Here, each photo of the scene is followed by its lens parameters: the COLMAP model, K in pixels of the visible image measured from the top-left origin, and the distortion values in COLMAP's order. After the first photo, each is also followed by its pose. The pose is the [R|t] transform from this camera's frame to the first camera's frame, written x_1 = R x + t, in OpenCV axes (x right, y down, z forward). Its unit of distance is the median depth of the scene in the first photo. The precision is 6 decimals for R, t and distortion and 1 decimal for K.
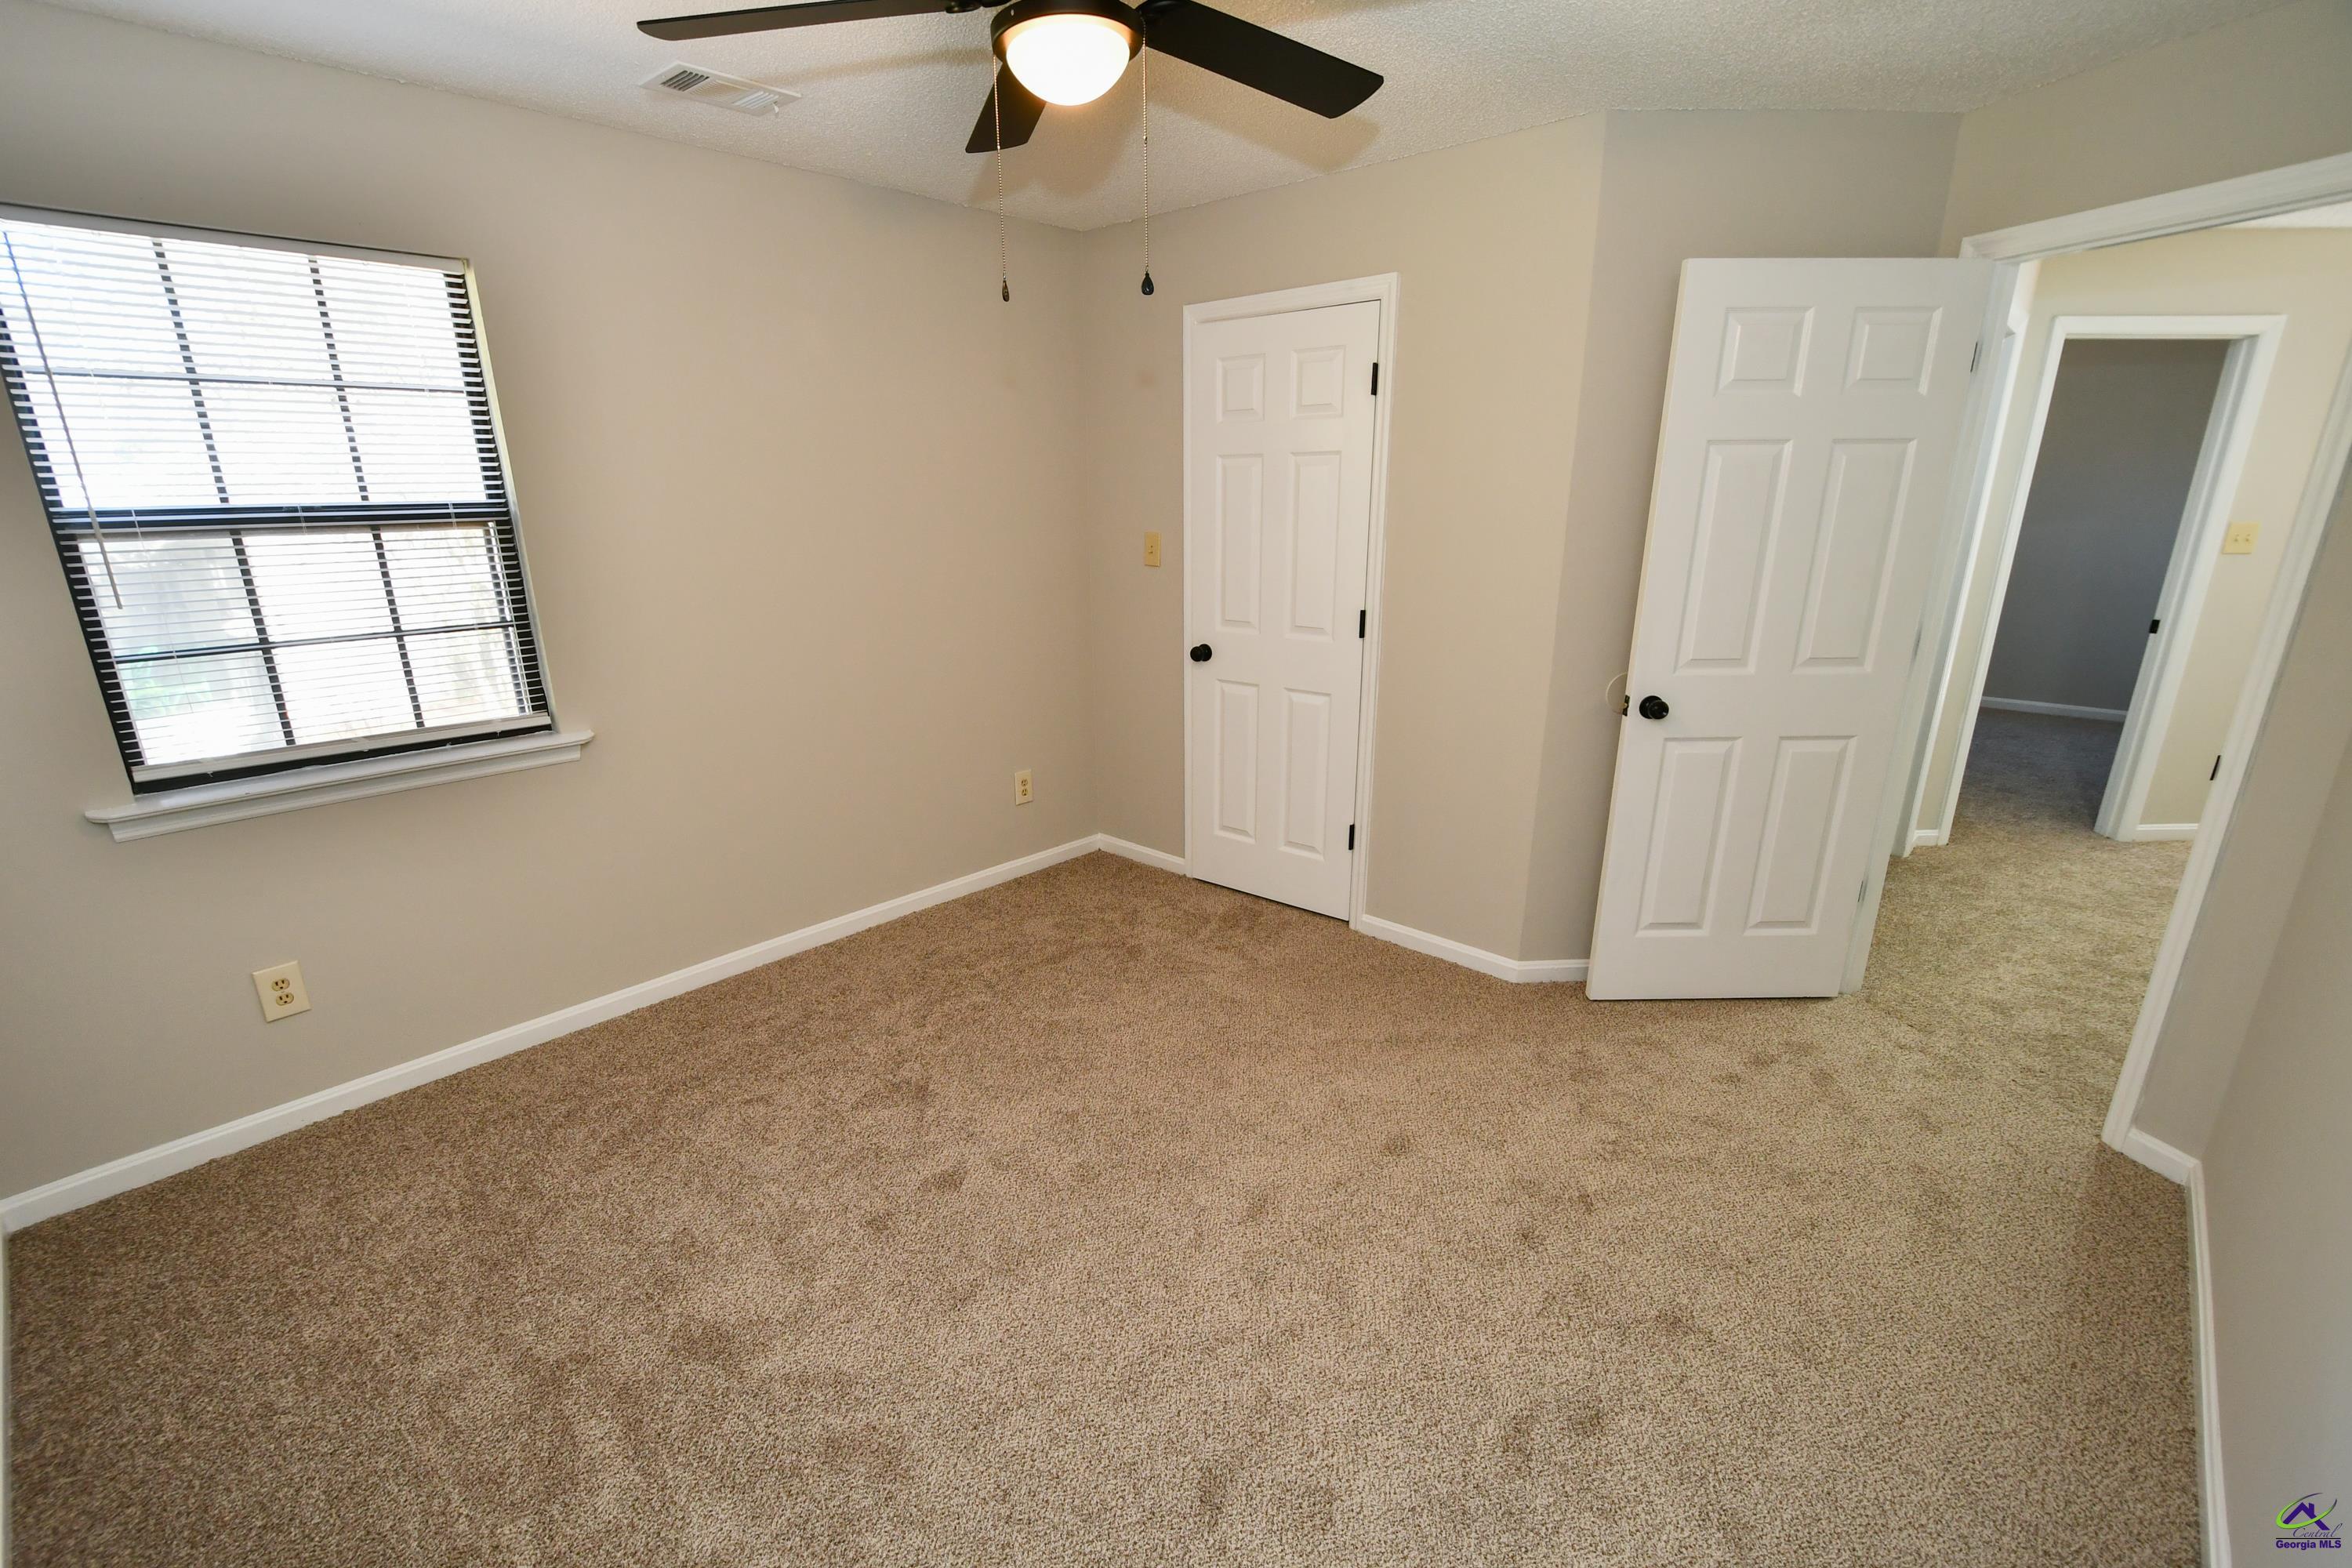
lens RADIAL K [[1026.7, 0, 1150.8], [0, 1026.7, 817.7], [0, 0, 1]] dist [0.006268, -0.008882]
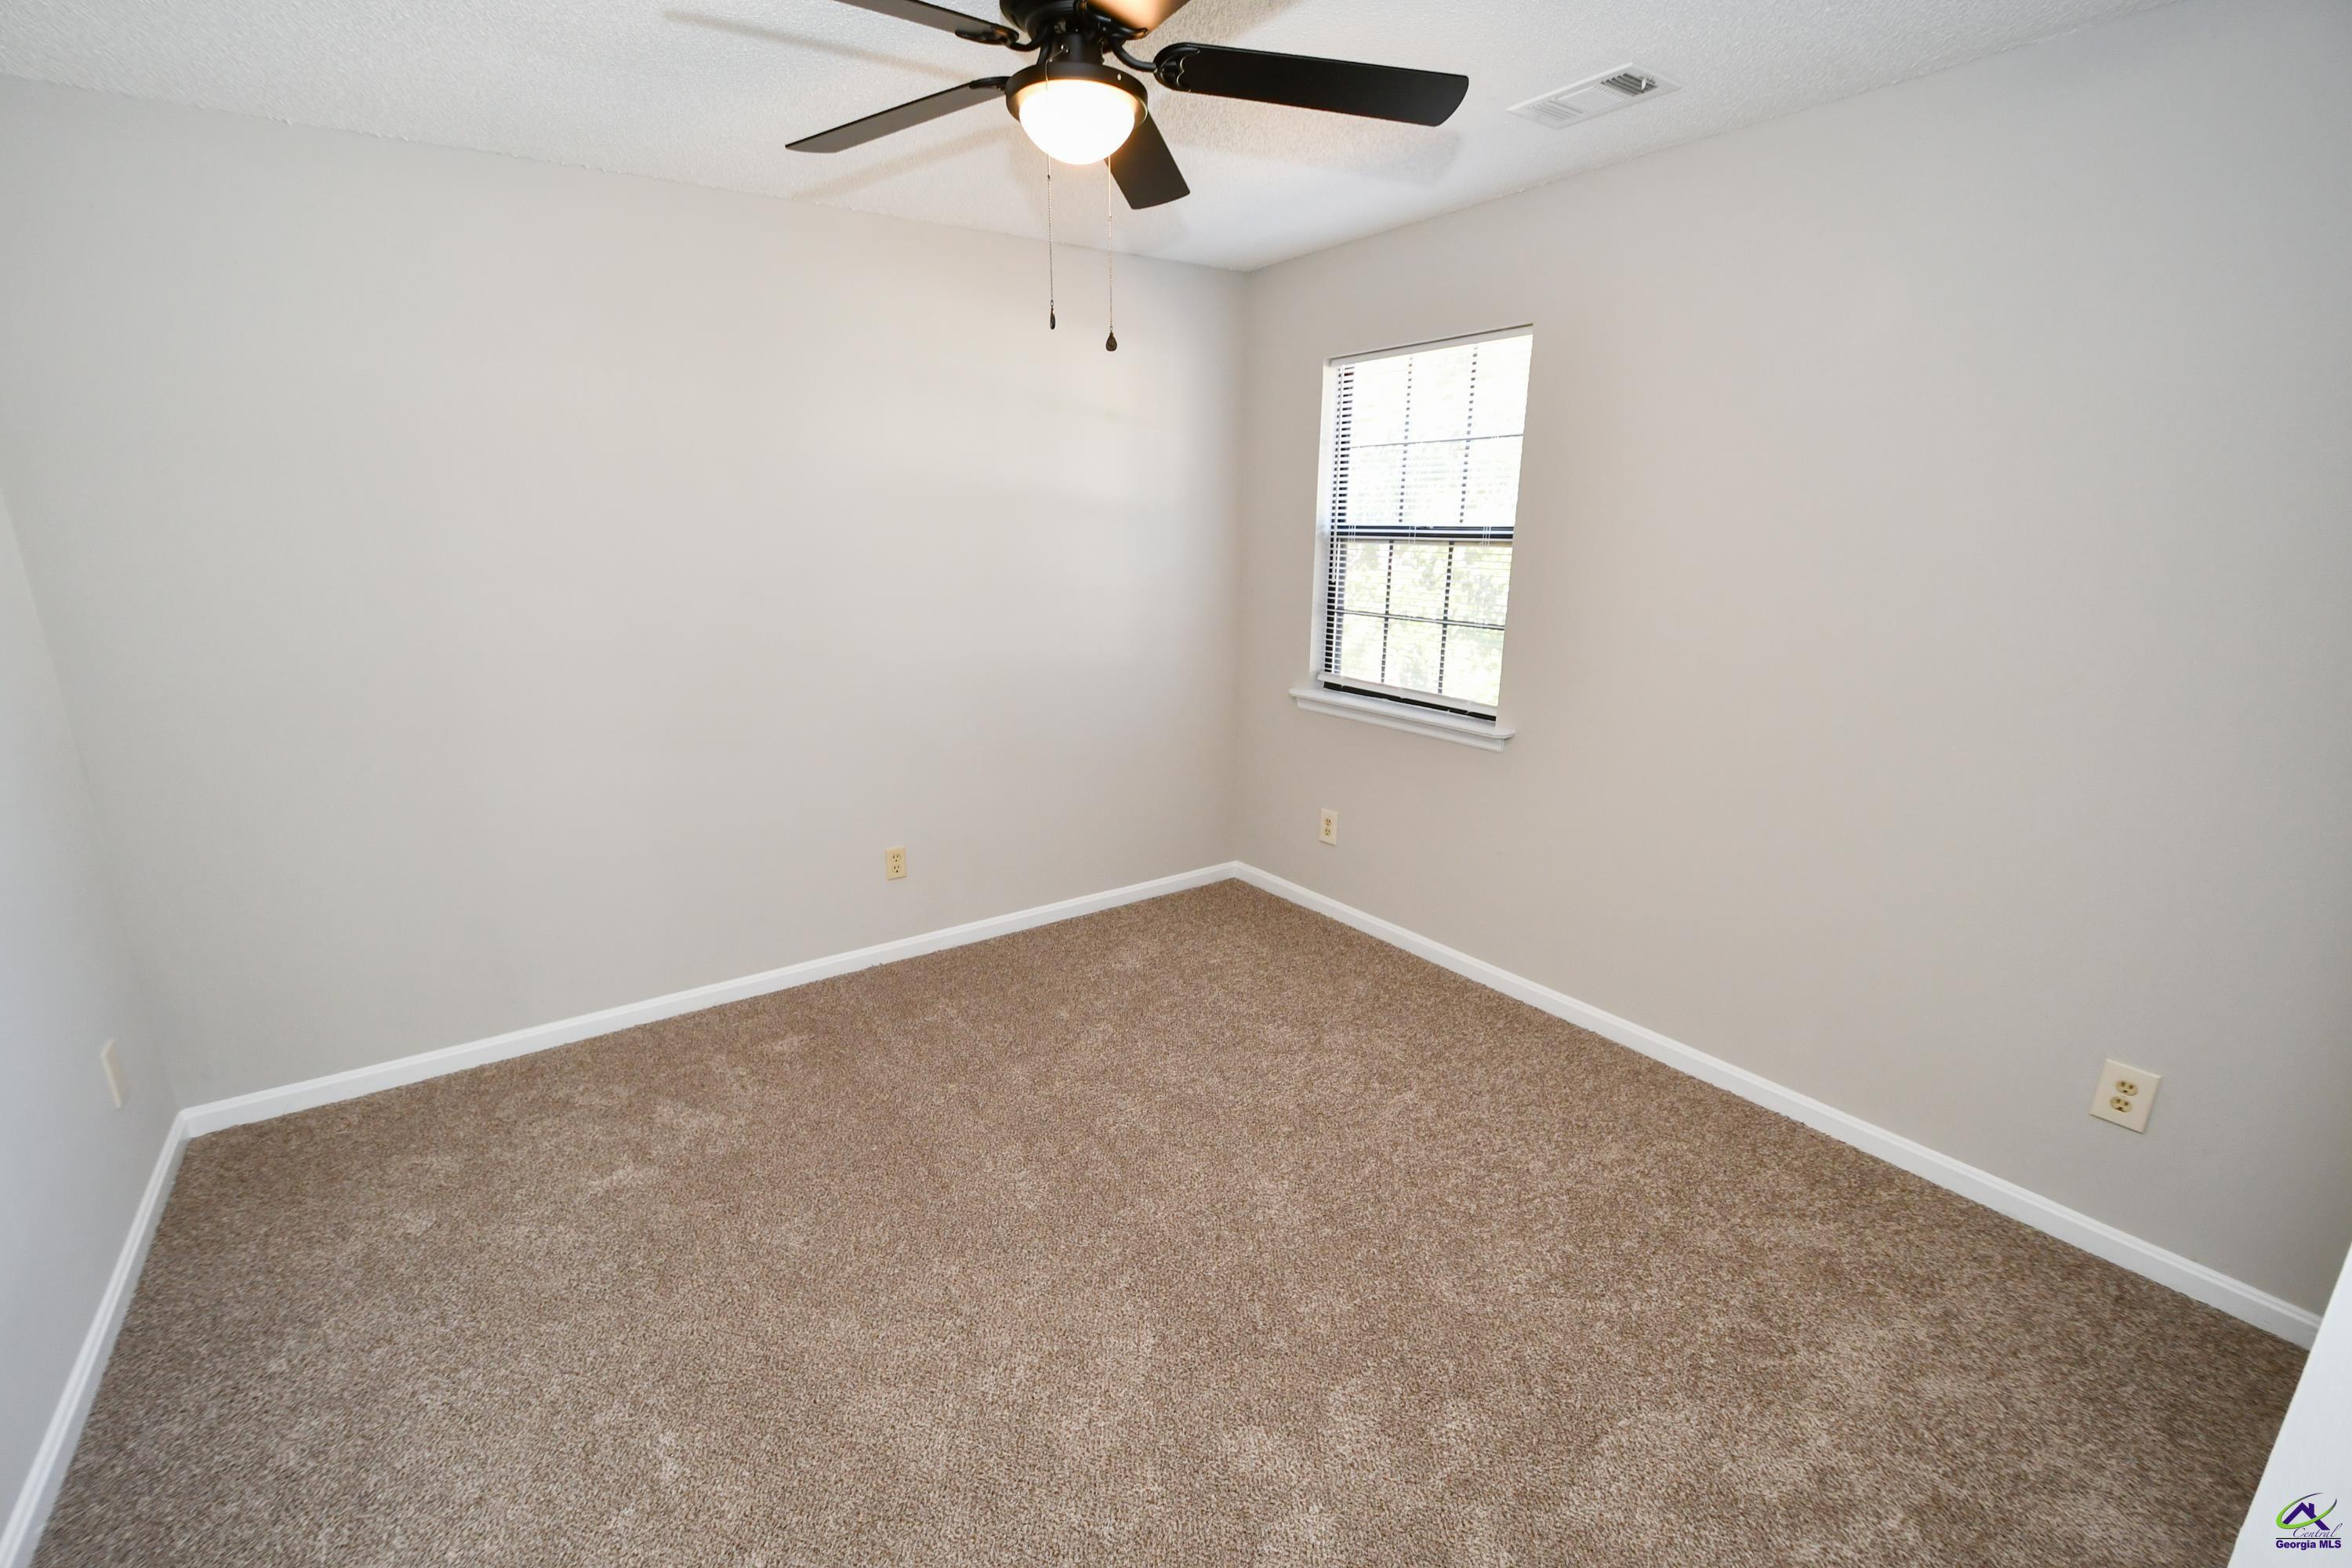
lens RADIAL K [[1026.7, 0, 1150.8], [0, 1026.7, 817.7], [0, 0, 1]] dist [0.006268, -0.008882]
pose [[-0.221770, 0.281325, -0.933635, 0.697317], [-0.296245, 0.892781, 0.339382, -0.301827], [0.929009, 0.351849, -0.114651, 0.917926]]
